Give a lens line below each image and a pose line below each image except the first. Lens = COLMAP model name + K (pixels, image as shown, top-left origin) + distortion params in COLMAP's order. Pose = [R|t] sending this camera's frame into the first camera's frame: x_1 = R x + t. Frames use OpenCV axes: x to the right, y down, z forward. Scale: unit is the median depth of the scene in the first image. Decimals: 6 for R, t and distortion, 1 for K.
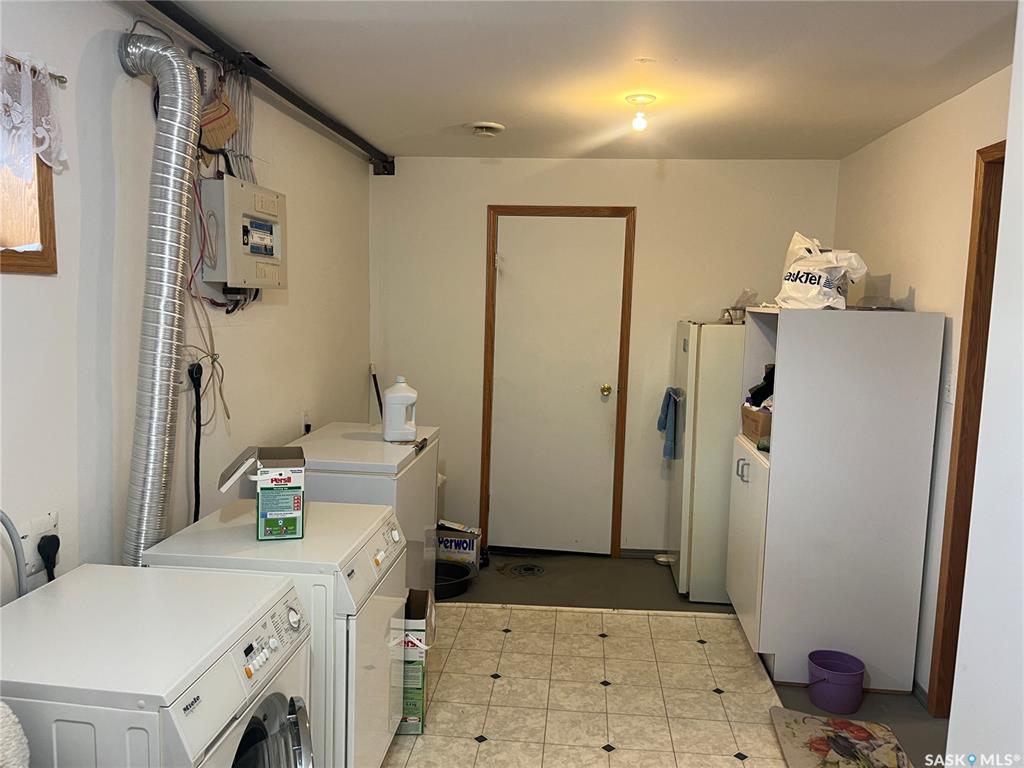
lens RADIAL K [[786.1, 0, 510.3], [0, 786.1, 384.6], [0, 0, 1]] dist [0.082778, -0.092123]
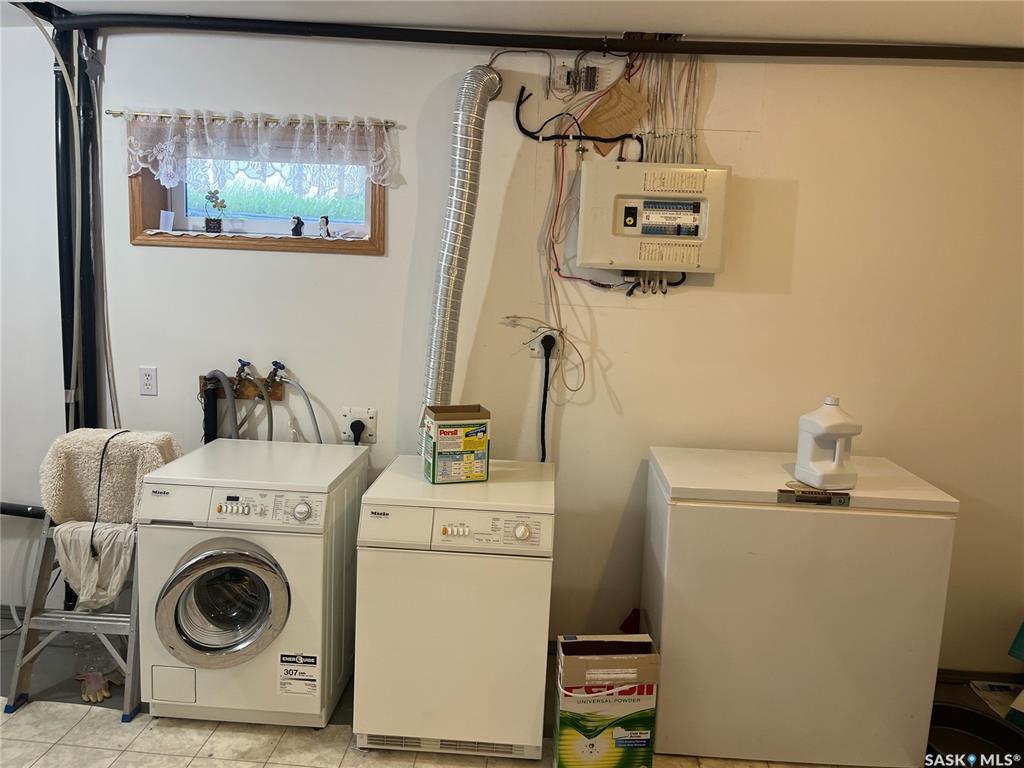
lens RADIAL K [[786.1, 0, 510.5], [0, 786.1, 380.8], [0, 0, 1]] dist [0.082778, -0.092123]
pose [[0.046596, 0.116093, -0.992145, 0.677086], [-0.141380, 0.983992, 0.108499, -0.070967], [0.988858, 0.135214, 0.062263, 0.815712]]
